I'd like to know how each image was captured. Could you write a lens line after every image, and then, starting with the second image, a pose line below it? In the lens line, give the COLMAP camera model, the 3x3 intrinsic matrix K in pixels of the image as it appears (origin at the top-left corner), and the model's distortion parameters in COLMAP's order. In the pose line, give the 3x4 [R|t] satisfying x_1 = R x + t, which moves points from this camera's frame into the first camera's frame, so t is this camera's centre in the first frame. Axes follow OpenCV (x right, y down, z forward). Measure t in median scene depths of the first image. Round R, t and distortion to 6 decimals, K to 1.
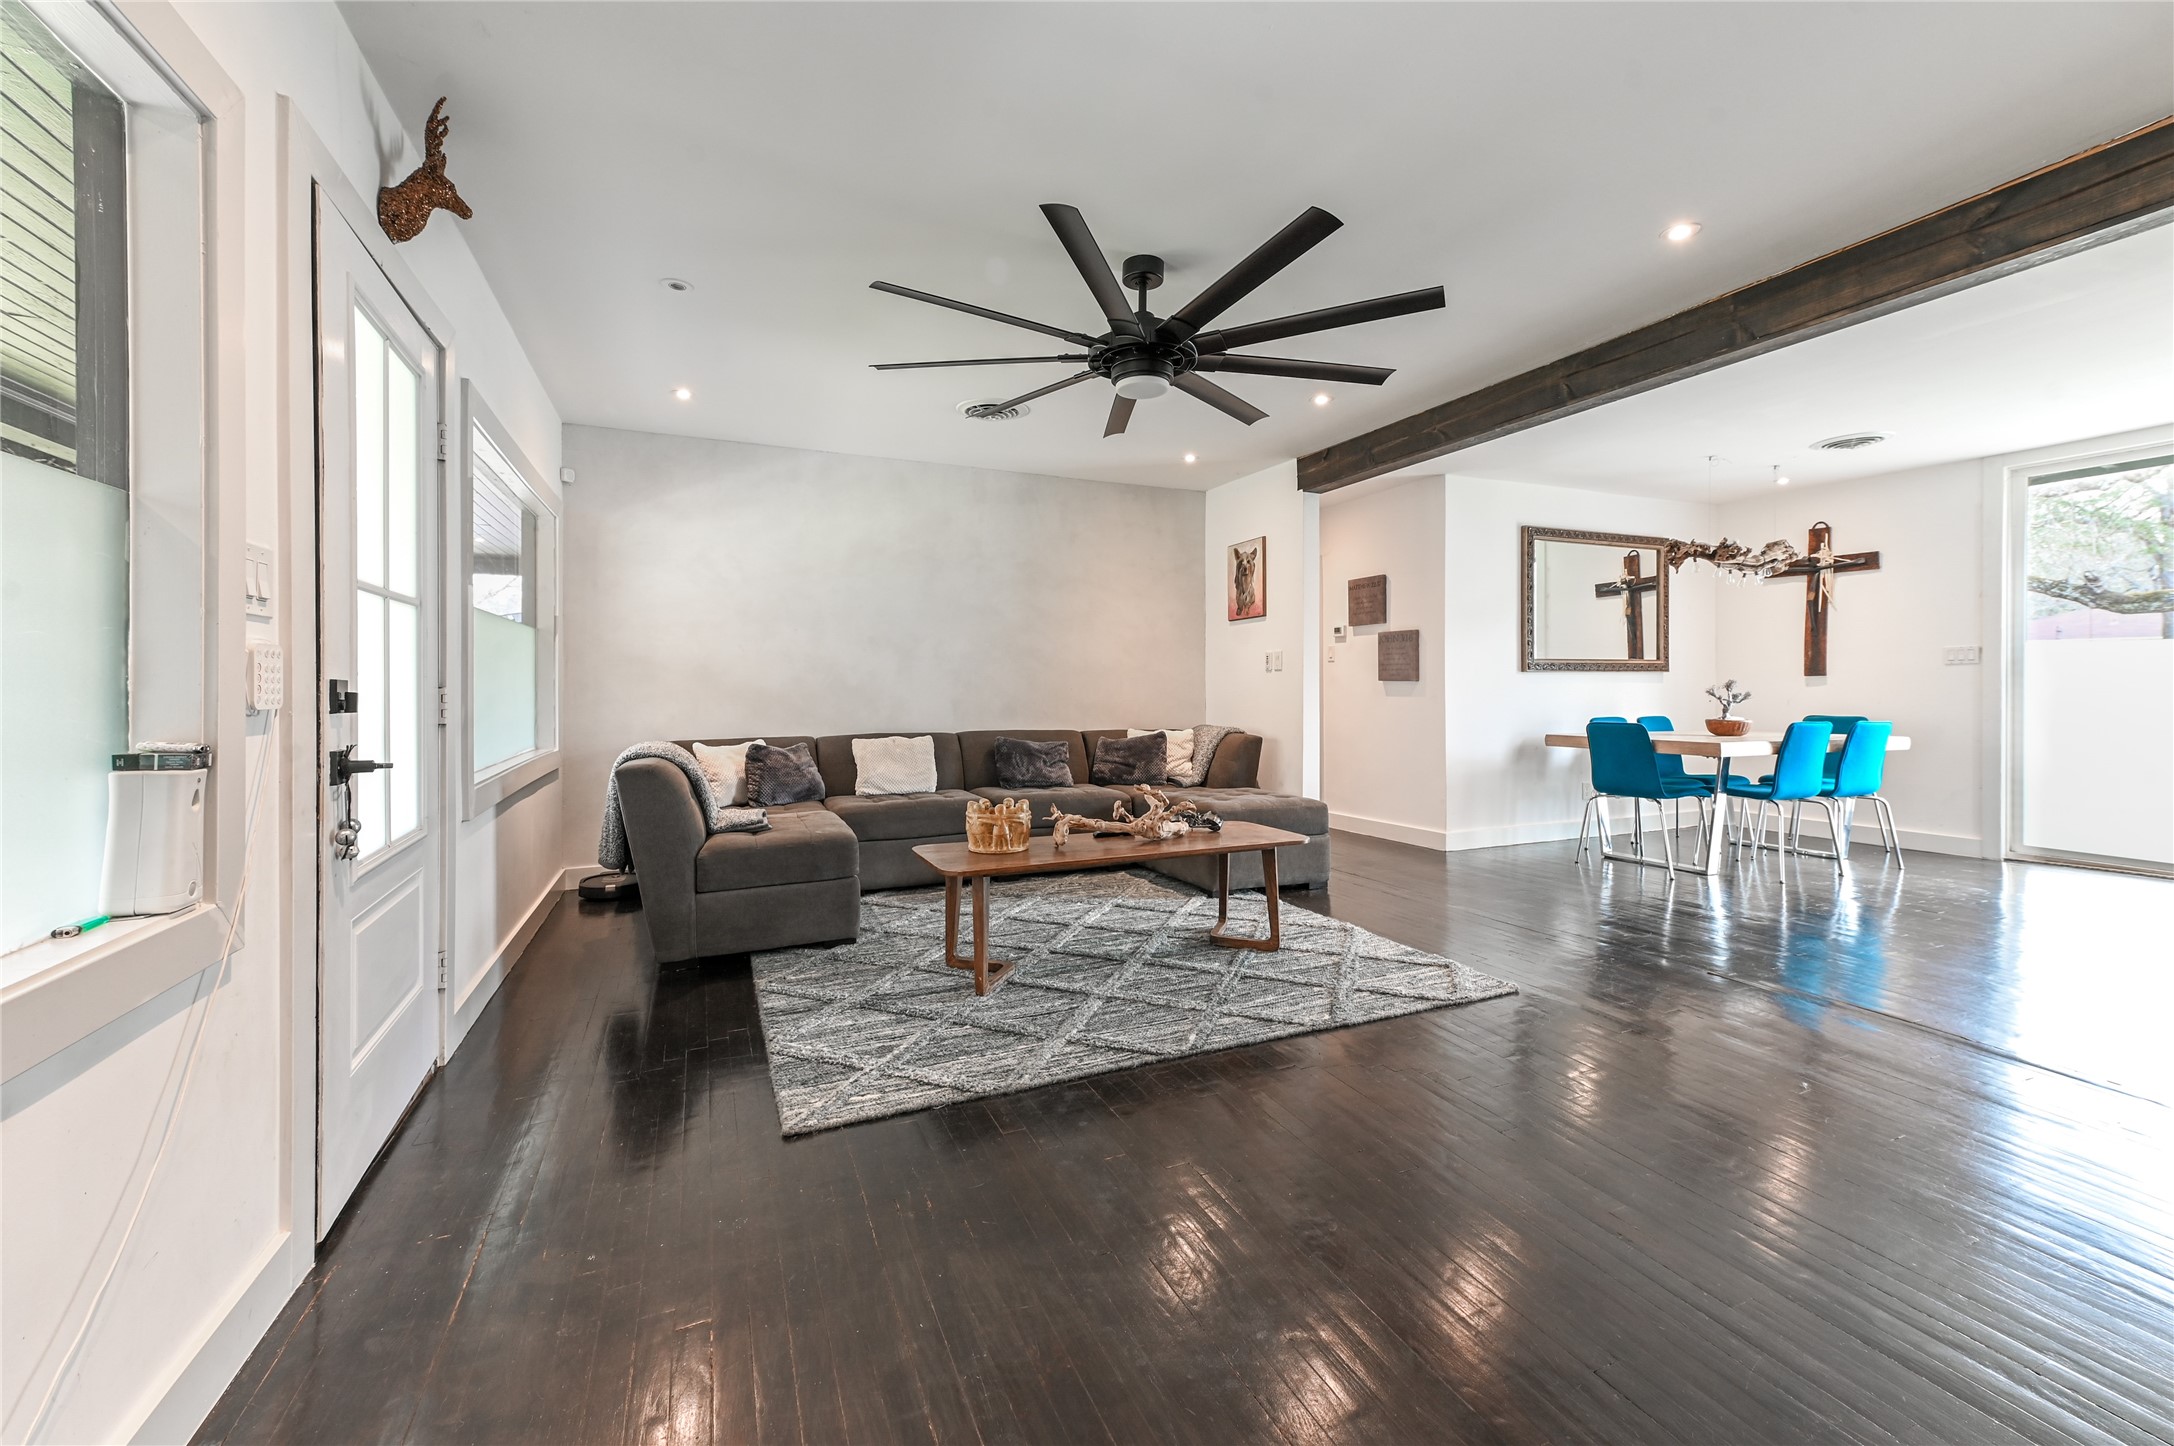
lens RADIAL K [[874.3, 0, 1092.4], [0, 874.3, 681.2], [0, 0, 1]] dist [0.011072, -0.001356]
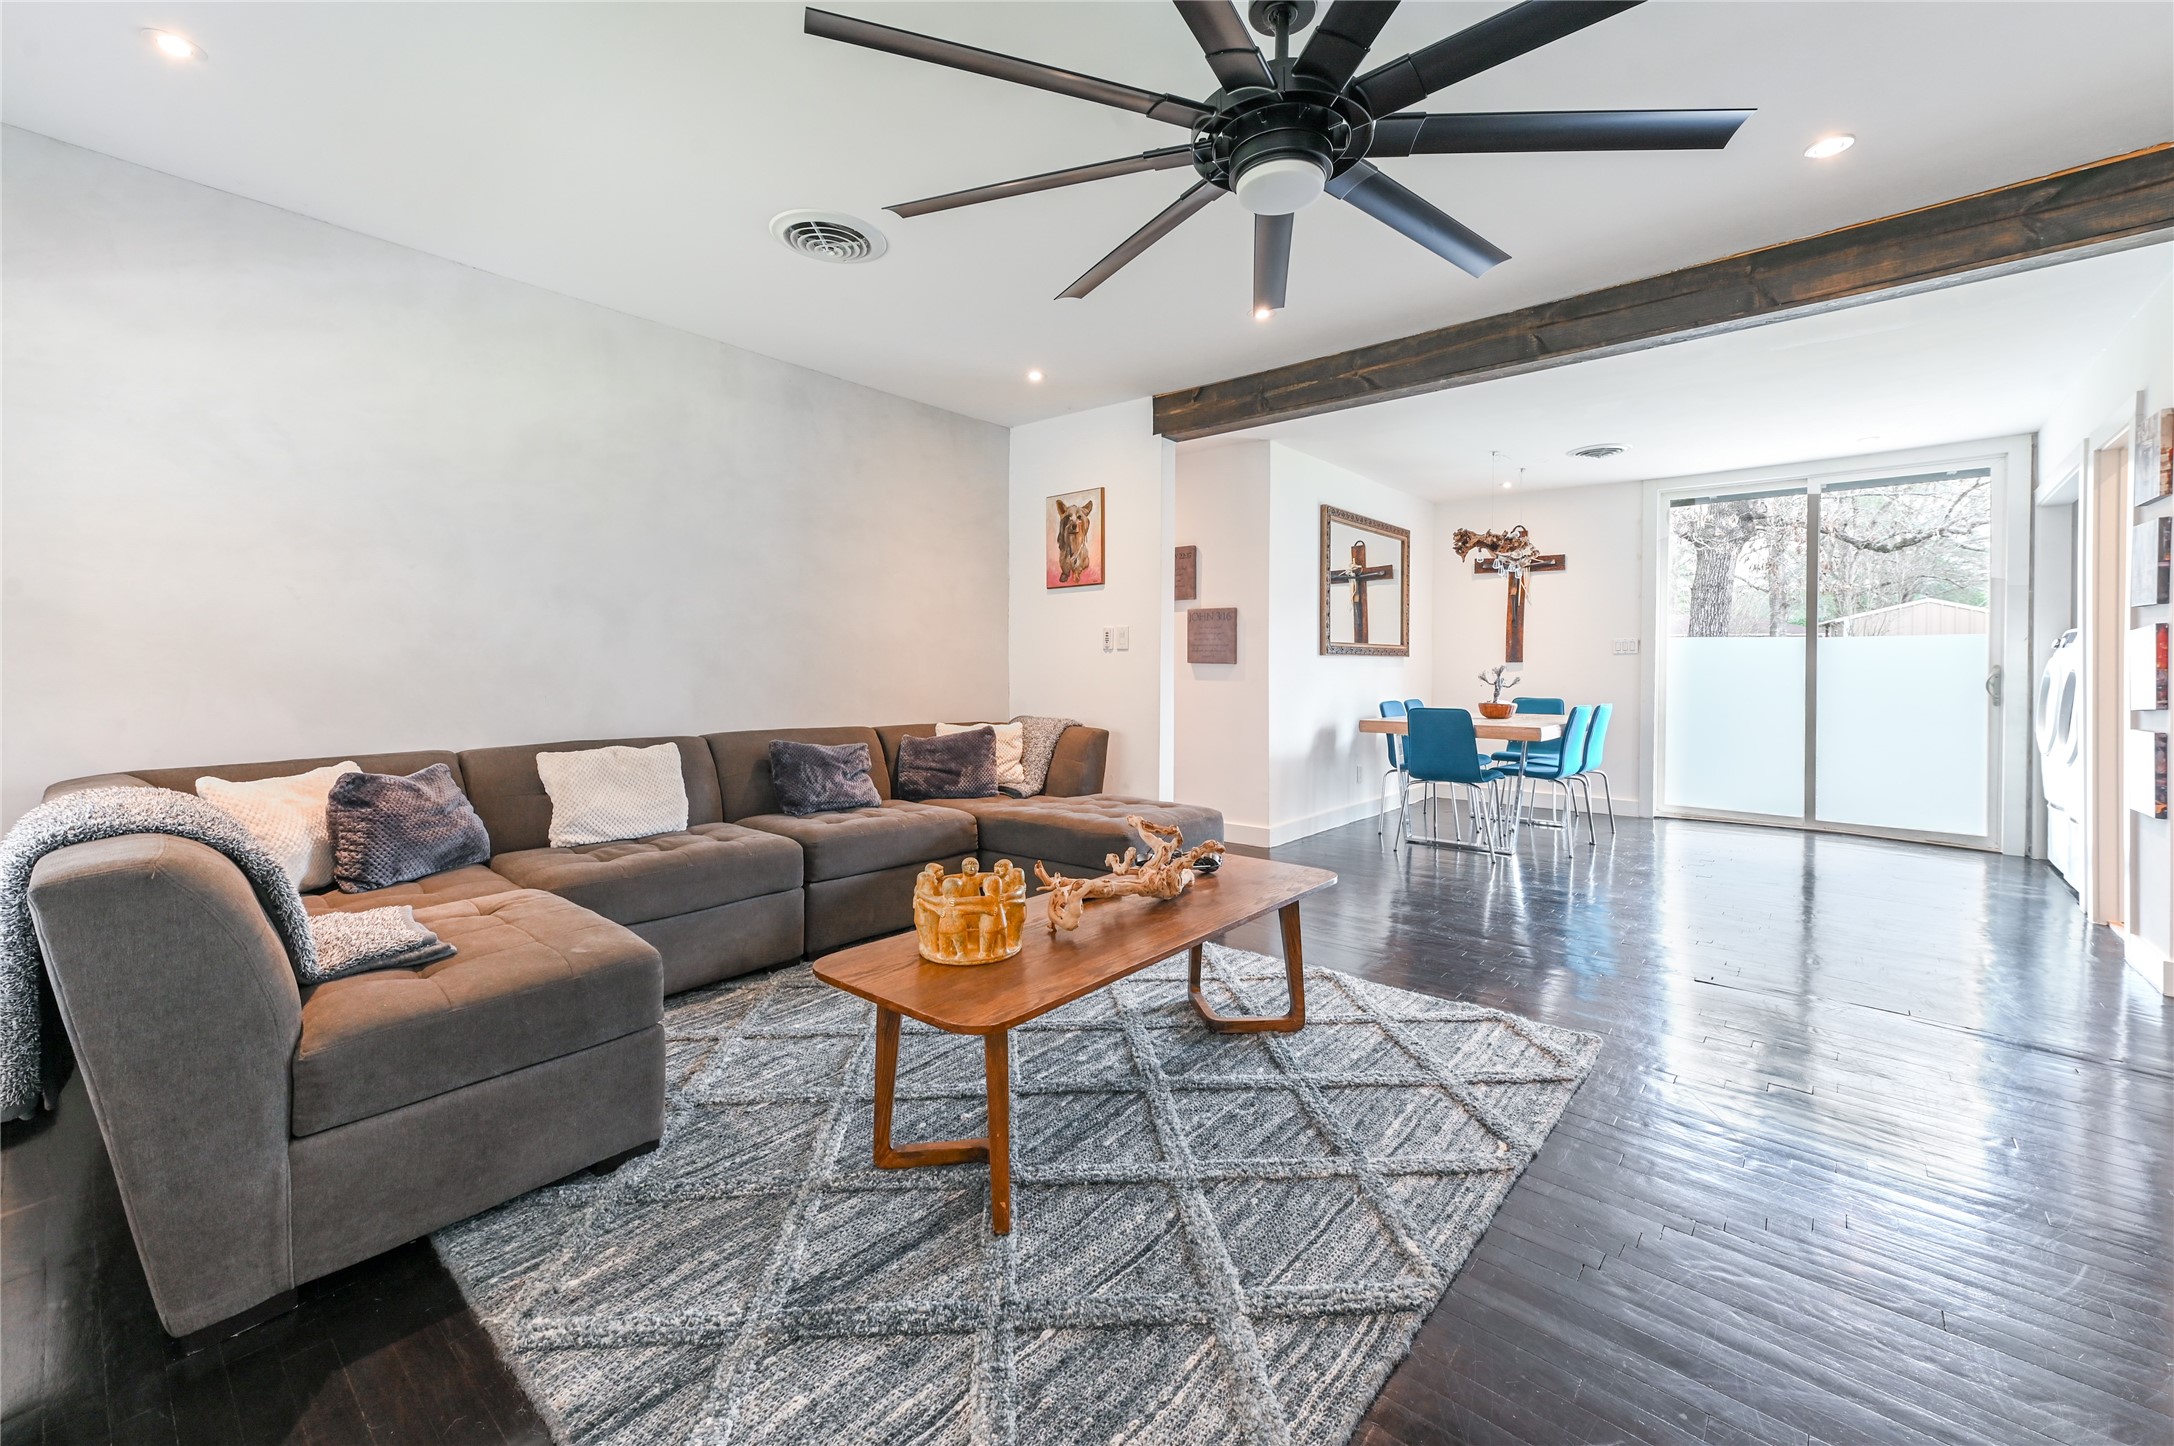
lens RADIAL K [[874.3, 0, 1099.7], [0, 874.3, 674.1], [0, 0, 1]] dist [0.011072, -0.001356]
pose [[0.901223, 0.004163, 0.433336, -0.202251], [-0.011356, 0.999837, 0.014013, -0.000943], [-0.433207, -0.017550, 0.901123, 0.311984]]
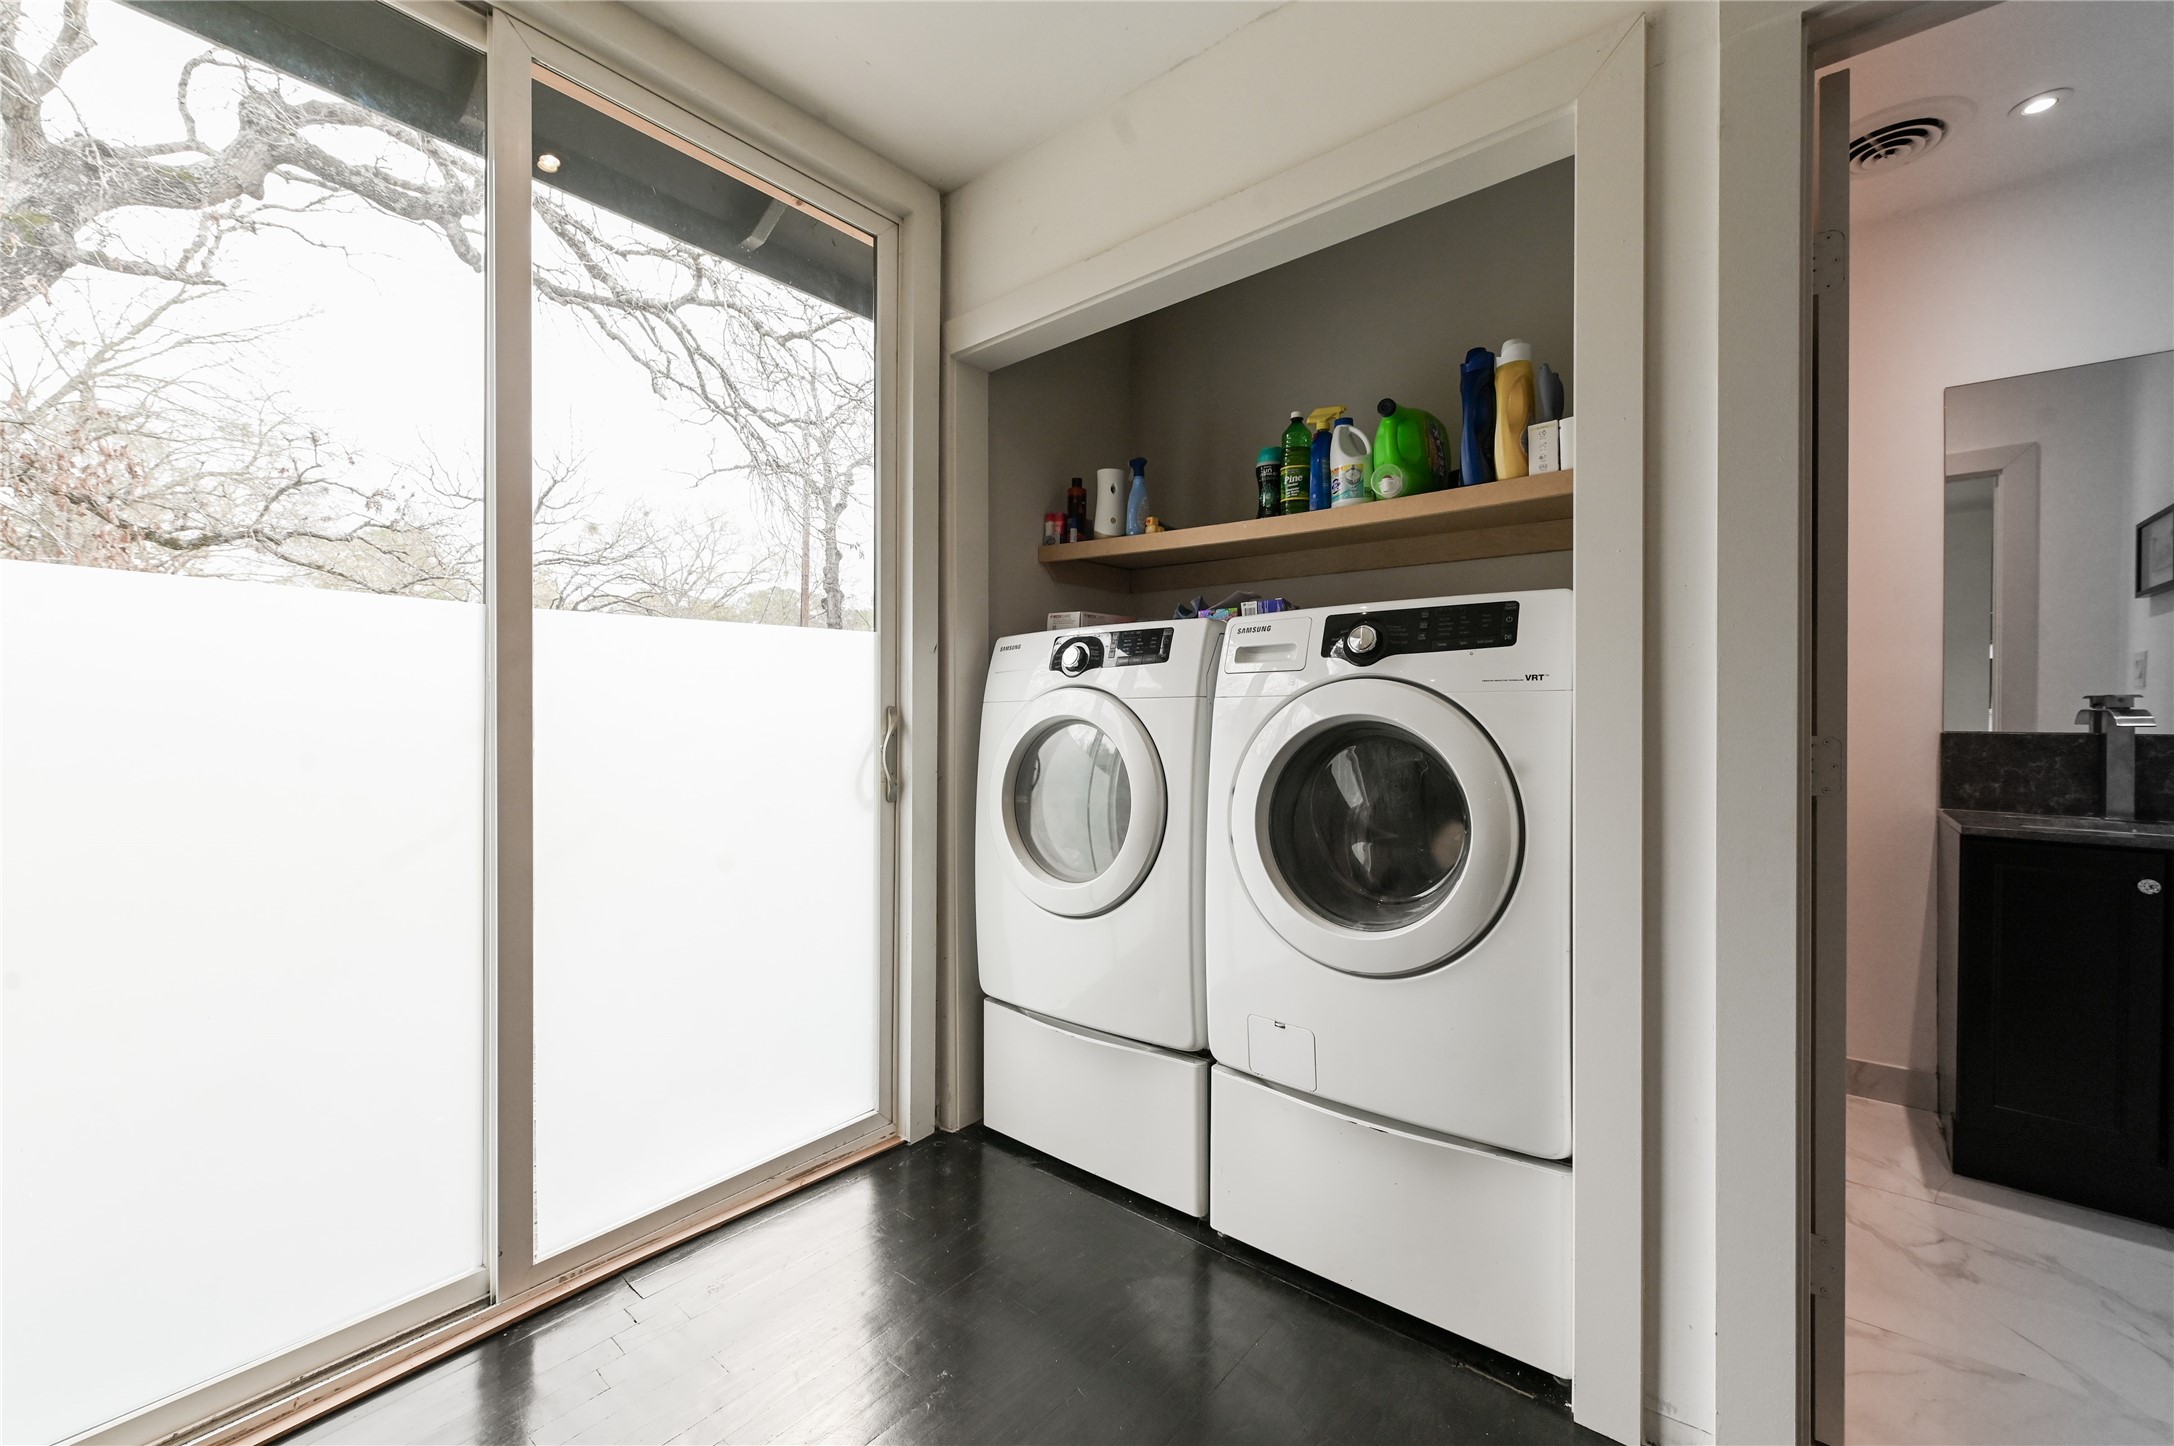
lens RADIAL K [[874.3, 0, 1085.8], [0, 874.3, 713.0], [0, 0, 1]] dist [0.011072, -0.001356]
pose [[-0.430217, 0.001402, 0.902724, 0.938392], [-0.007971, 0.999954, -0.005352, -0.004643], [-0.902690, -0.009498, -0.430186, 1.002339]]
